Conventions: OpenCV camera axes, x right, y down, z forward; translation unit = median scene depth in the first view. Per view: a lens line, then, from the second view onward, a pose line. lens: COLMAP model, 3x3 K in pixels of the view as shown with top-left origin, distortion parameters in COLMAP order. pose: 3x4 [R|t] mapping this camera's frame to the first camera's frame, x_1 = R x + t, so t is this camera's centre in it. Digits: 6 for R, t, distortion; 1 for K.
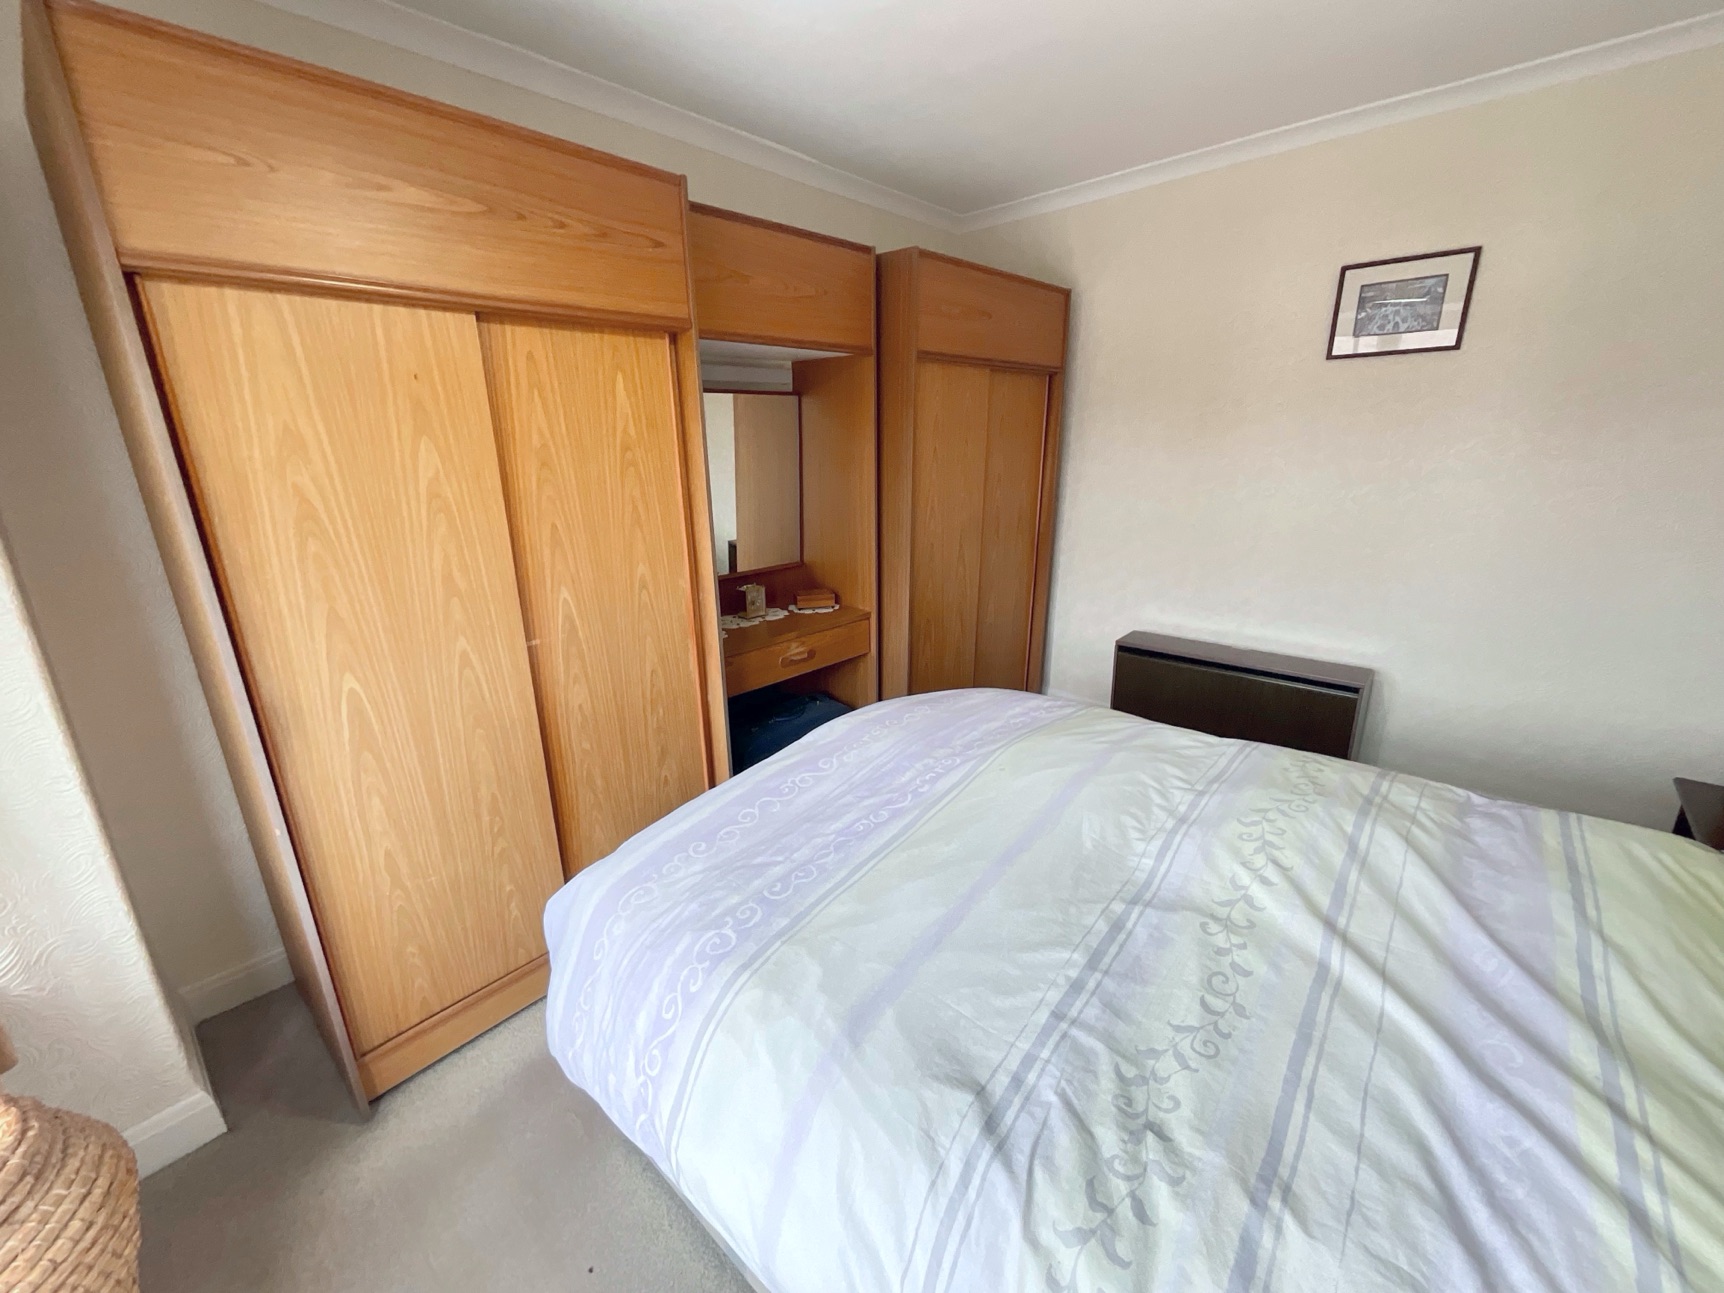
lens RADIAL K [[696.6, 0, 867.3], [0, 696.6, 648.1], [0, 0, 1]] dist [0.000124, -0.001295]
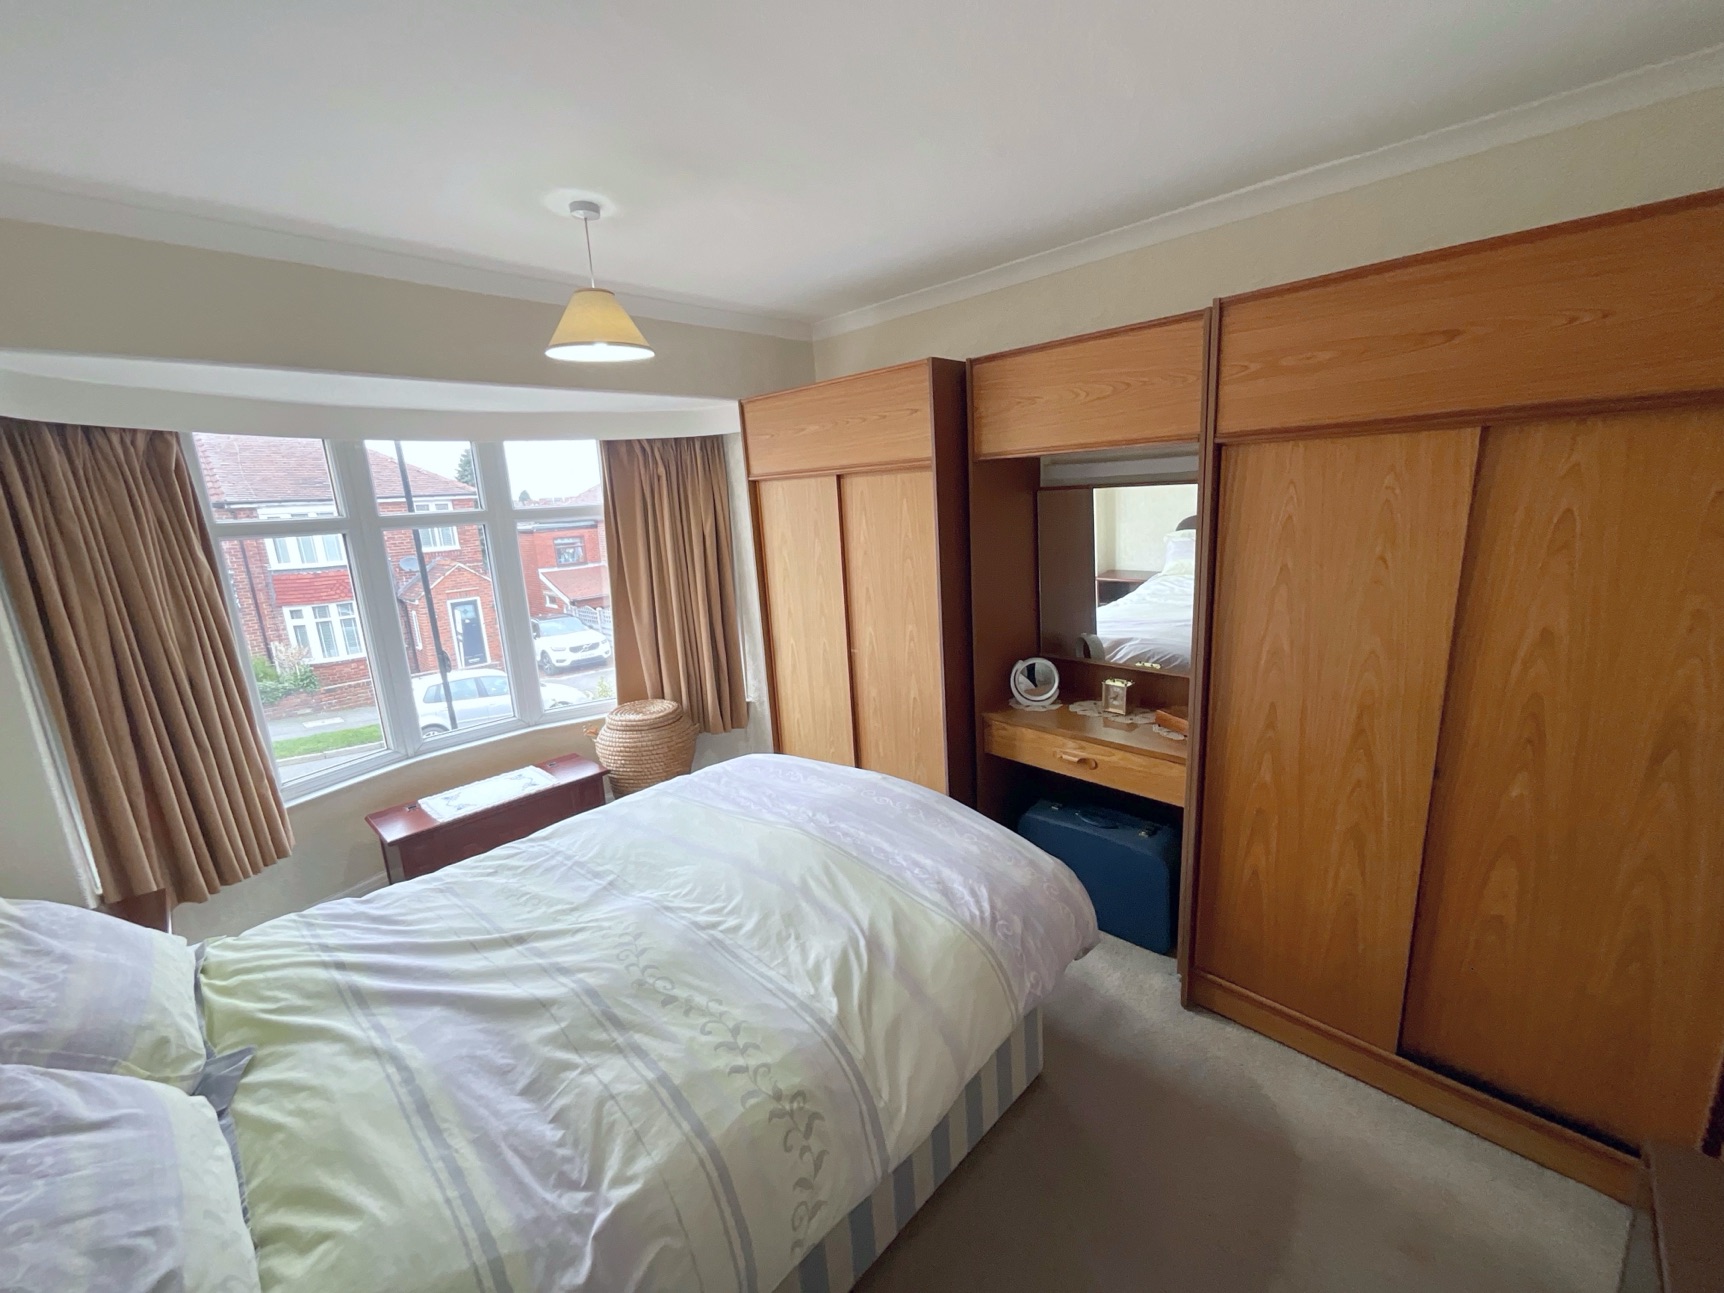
lens RADIAL K [[696.6, 0, 855.7], [0, 696.6, 647.8], [0, 0, 1]] dist [0.000124, -0.001295]
pose [[-0.043511, 0.235018, -0.971017, 1.472409], [-0.239664, 0.941101, 0.238516, -0.523718], [0.969880, 0.243096, 0.015377, 1.175492]]
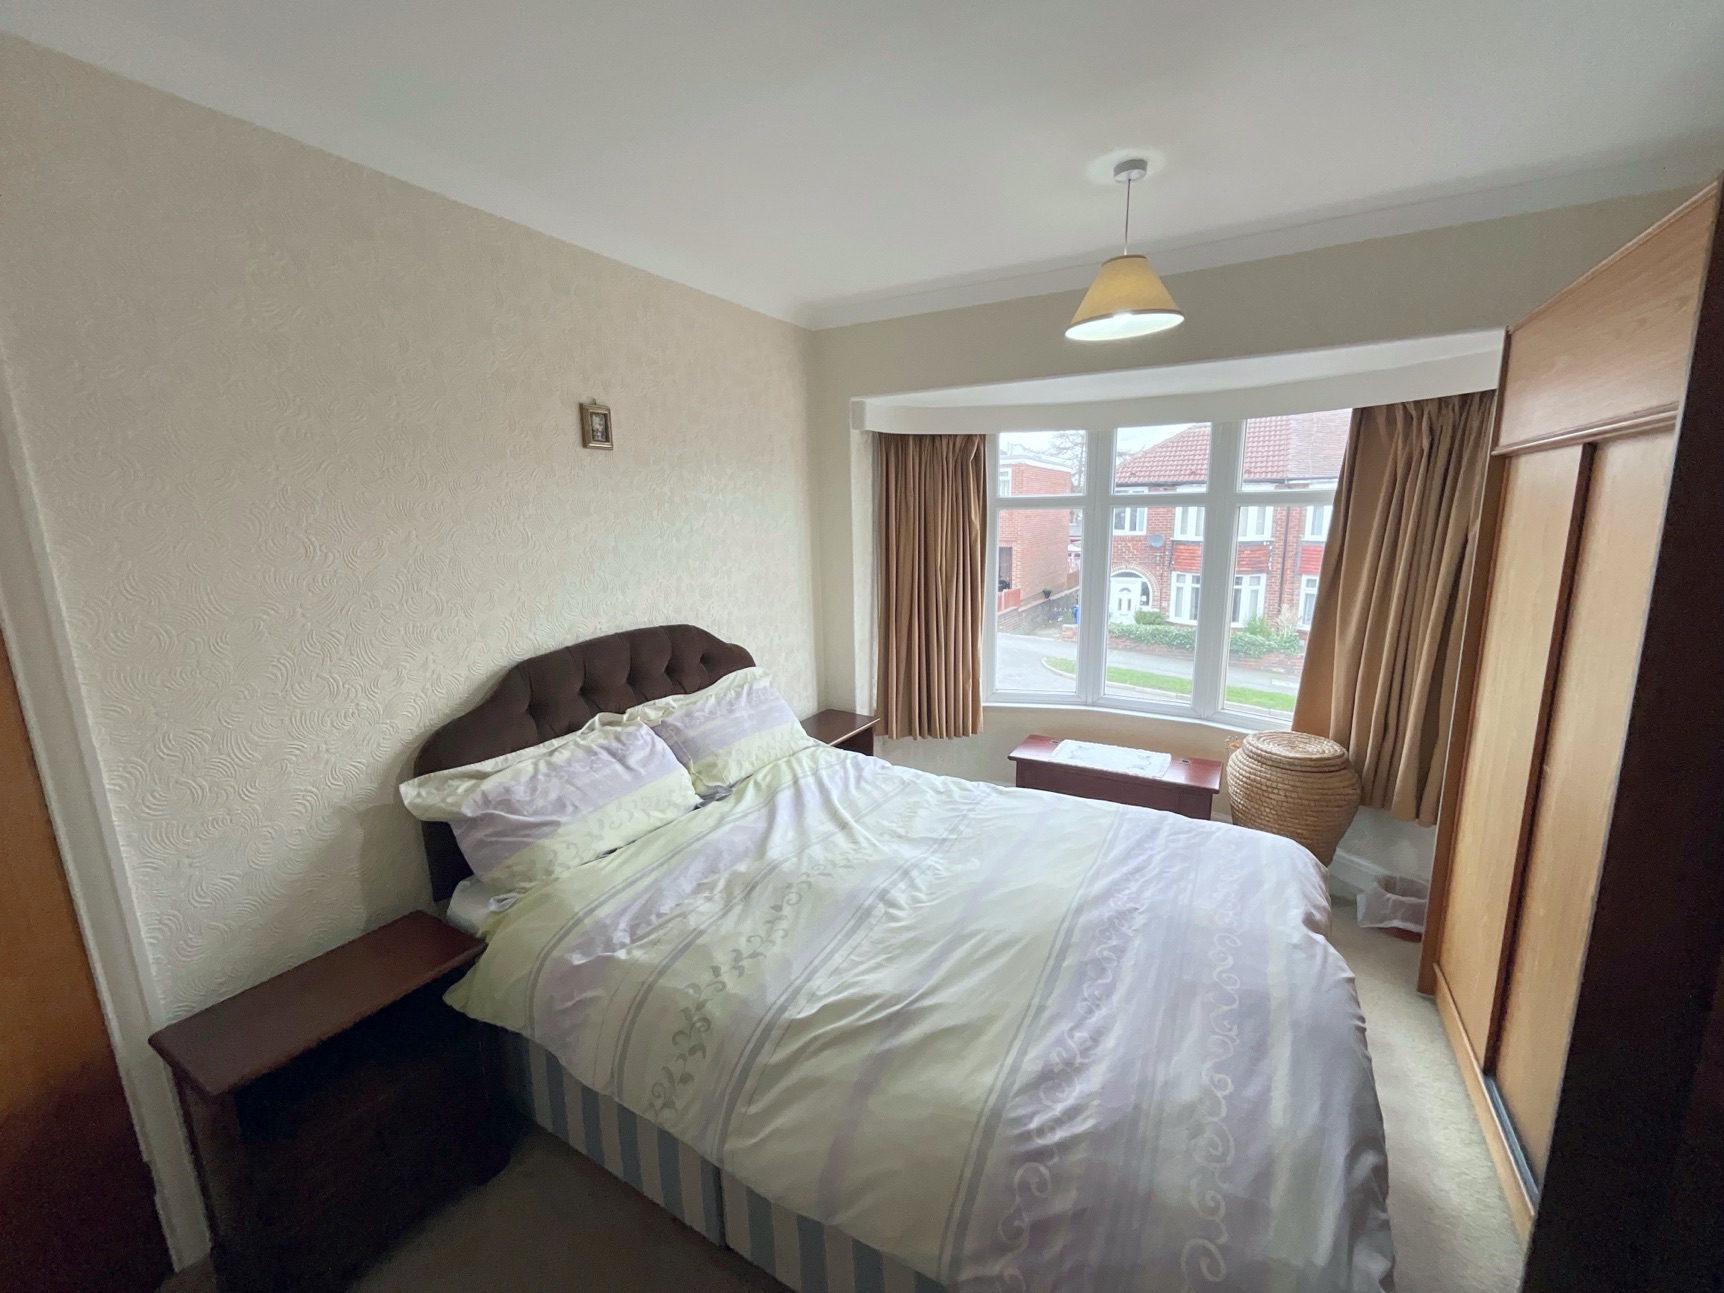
lens RADIAL K [[696.6, 0, 873.2], [0, 696.6, 653.3], [0, 0, 1]] dist [0.000124, -0.001295]
pose [[-0.975705, 0.078122, -0.204688, 0.731771], [-0.029498, 0.878916, 0.476063, -0.697920], [0.217094, 0.470535, -0.855258, 1.867953]]
